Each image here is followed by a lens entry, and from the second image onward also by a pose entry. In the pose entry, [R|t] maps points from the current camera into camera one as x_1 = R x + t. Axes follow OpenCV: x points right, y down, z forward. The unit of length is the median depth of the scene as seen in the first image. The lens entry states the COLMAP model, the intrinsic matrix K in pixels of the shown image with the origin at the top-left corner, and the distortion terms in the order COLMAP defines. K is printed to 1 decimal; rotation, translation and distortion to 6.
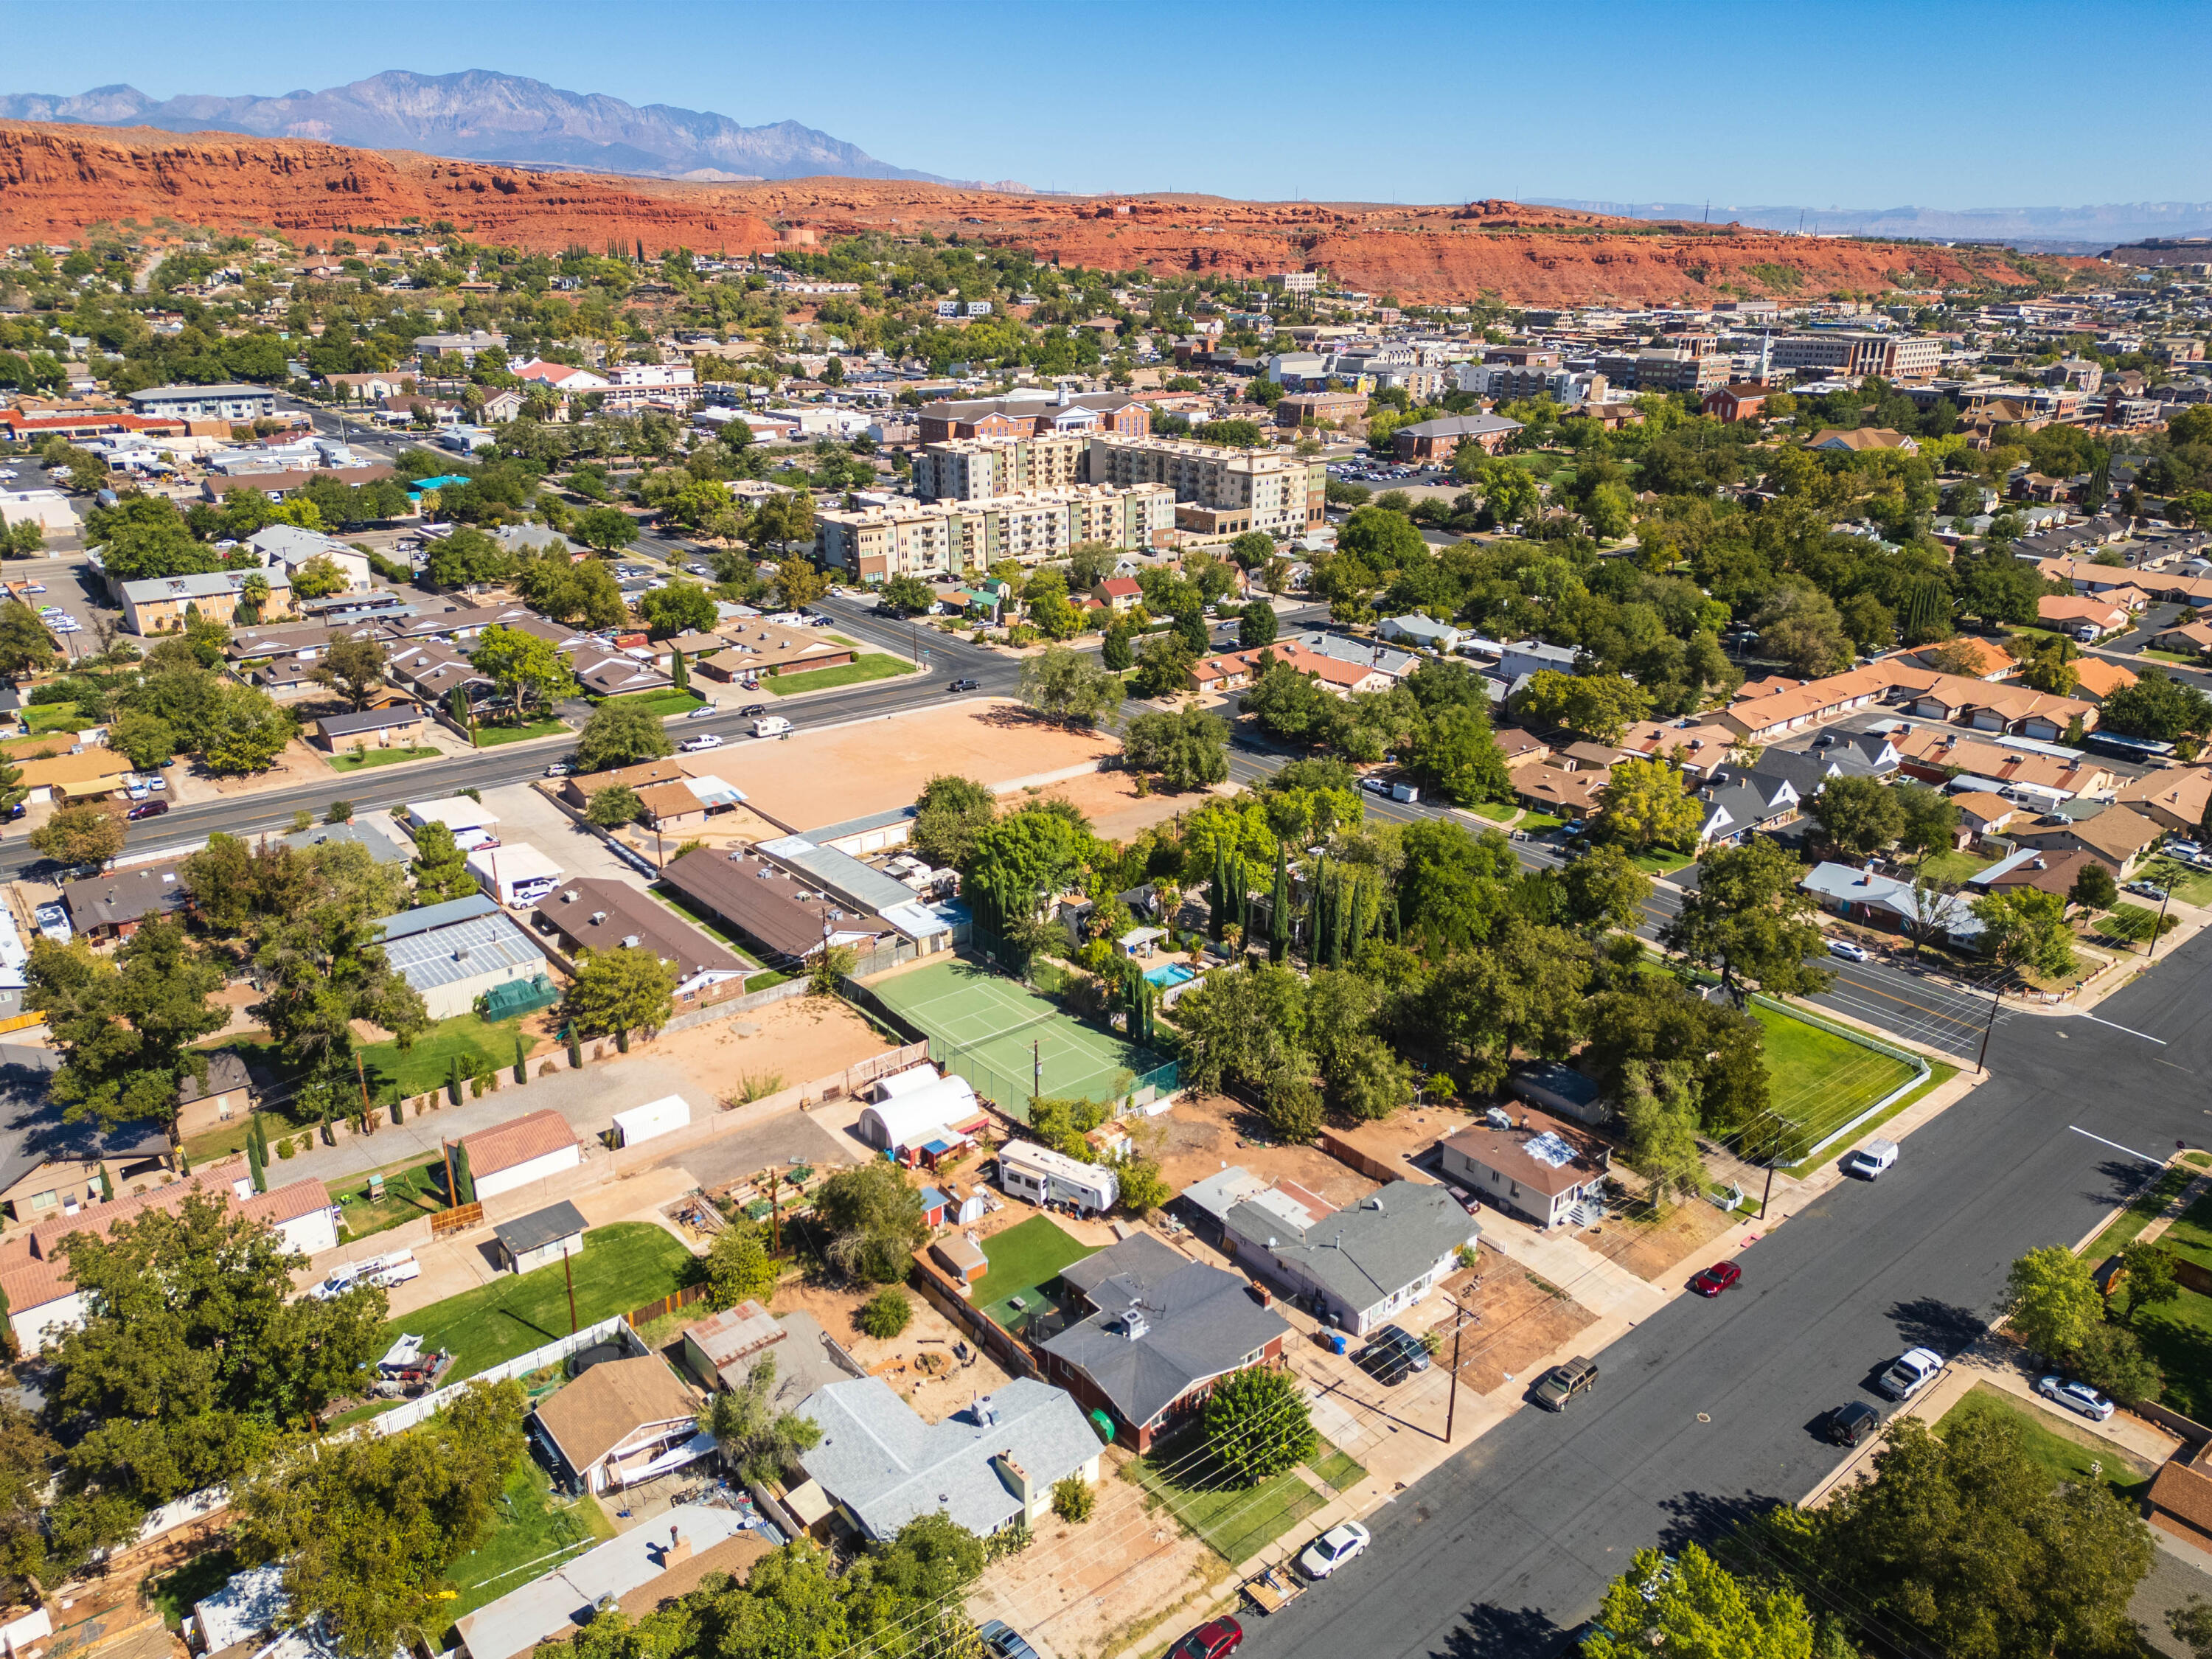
lens RADIAL K [[1547.8, 0, 1111.0], [0, 1547.8, 830.3], [0, 0, 1]] dist [0.083821, -0.085628]
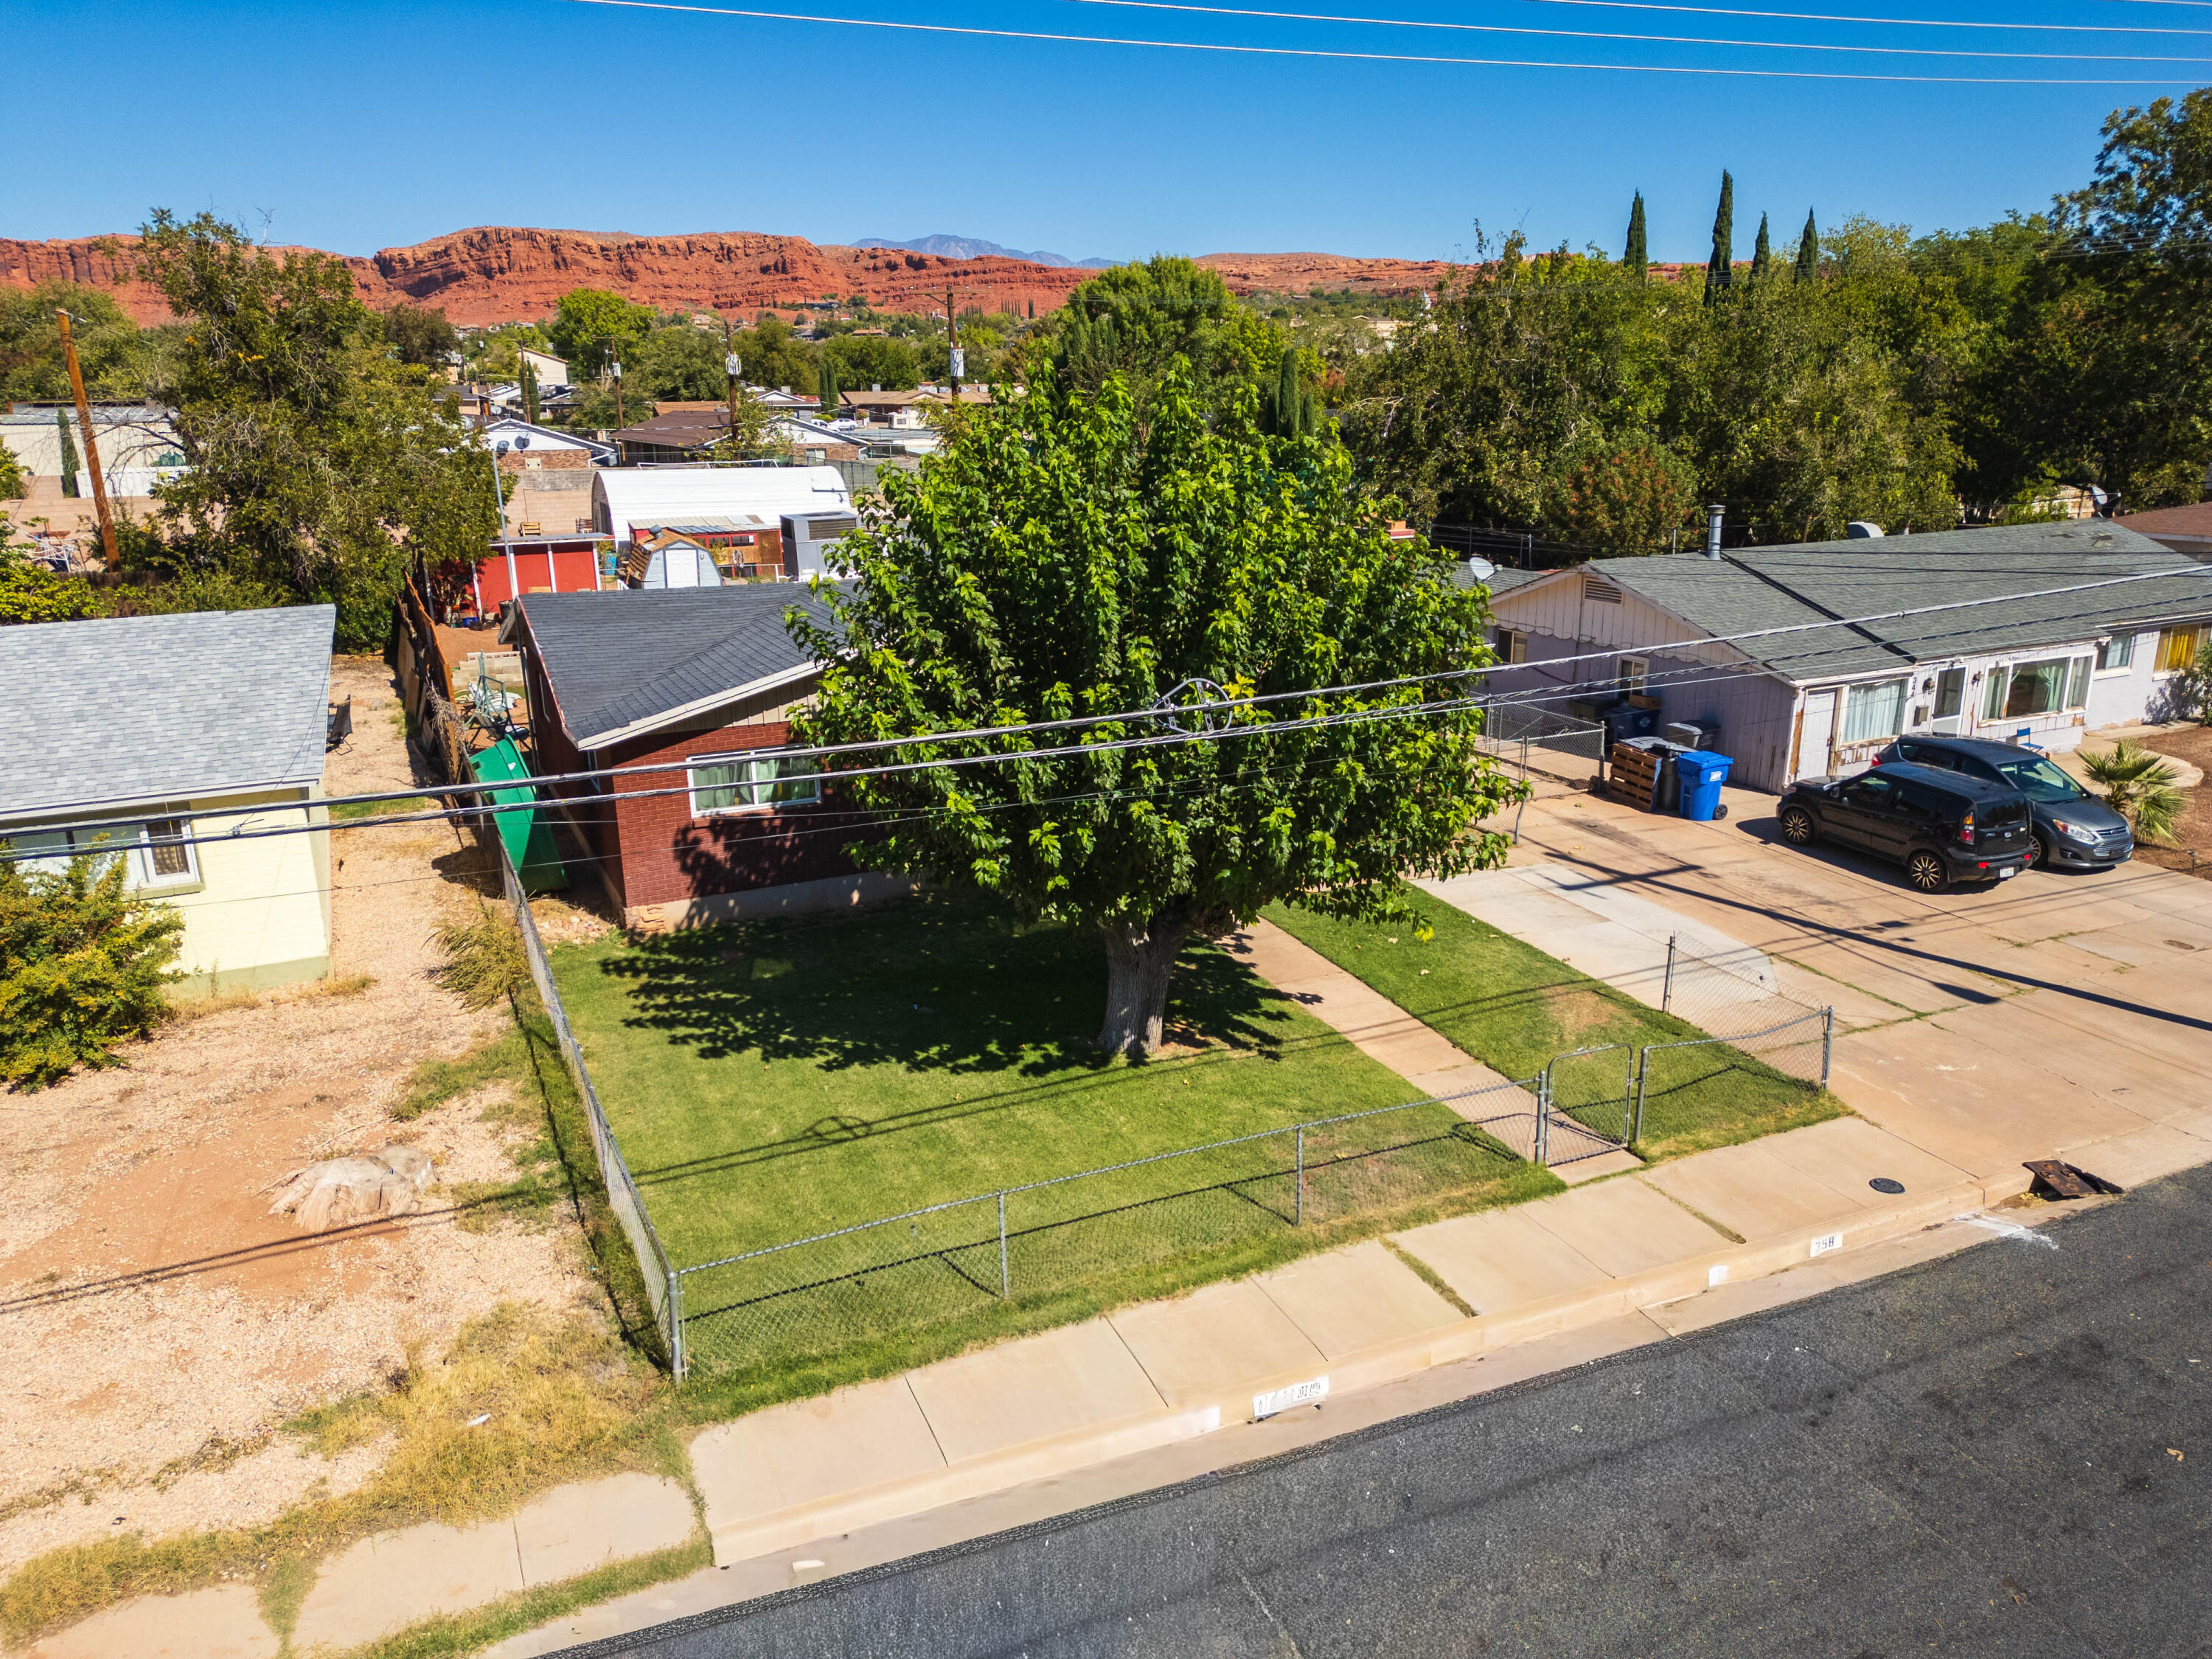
lens RADIAL K [[1544.5, 0, 1106.0], [0, 1544.5, 829.5], [0, 0, 1]] dist [0.095713, -0.099681]
pose [[0.968161, 0.047923, -0.245698, 0.053537], [-0.067346, 0.995181, -0.071267, 0.166670], [0.241098, 0.085544, 0.966723, 0.342701]]
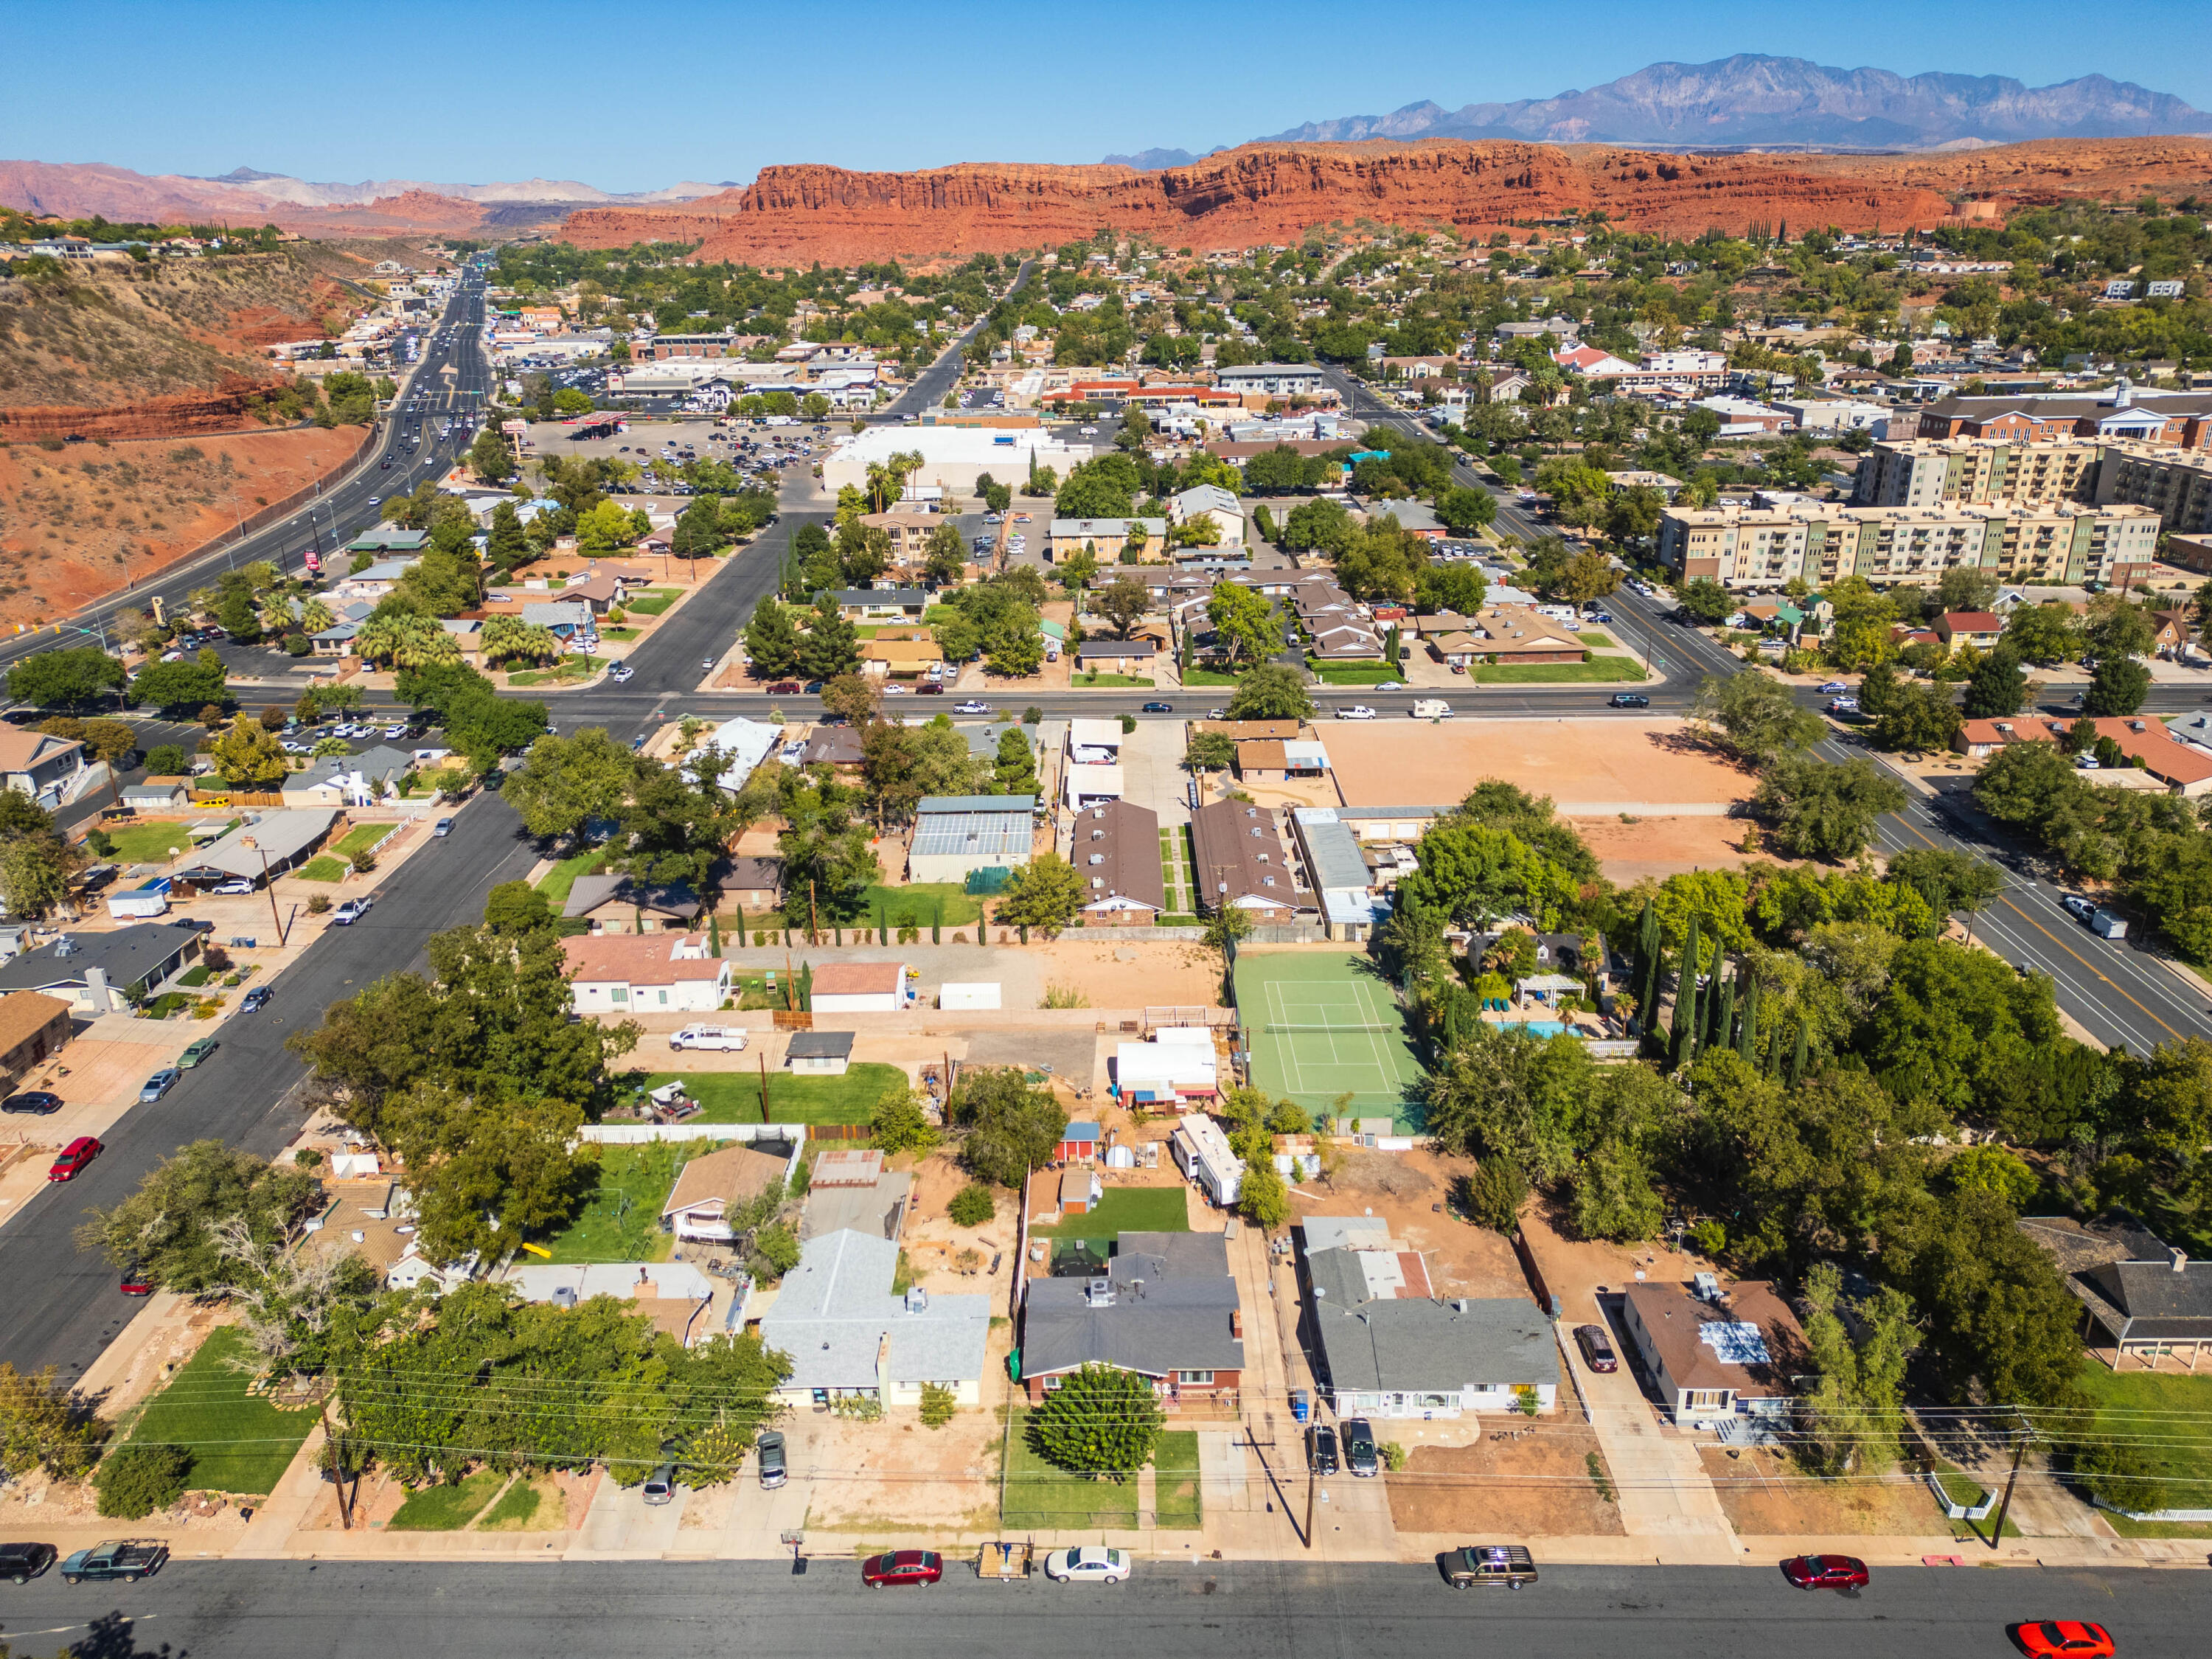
lens RADIAL K [[1544.5, 0, 1106.0], [0, 1544.5, 829.5], [0, 0, 1]] dist [0.095713, -0.099681]
pose [[0.762798, 0.210860, -0.611292, 0.254726], [-0.206258, 0.975300, 0.079042, -0.026611], [0.612860, 0.065791, 0.787448, 0.080502]]
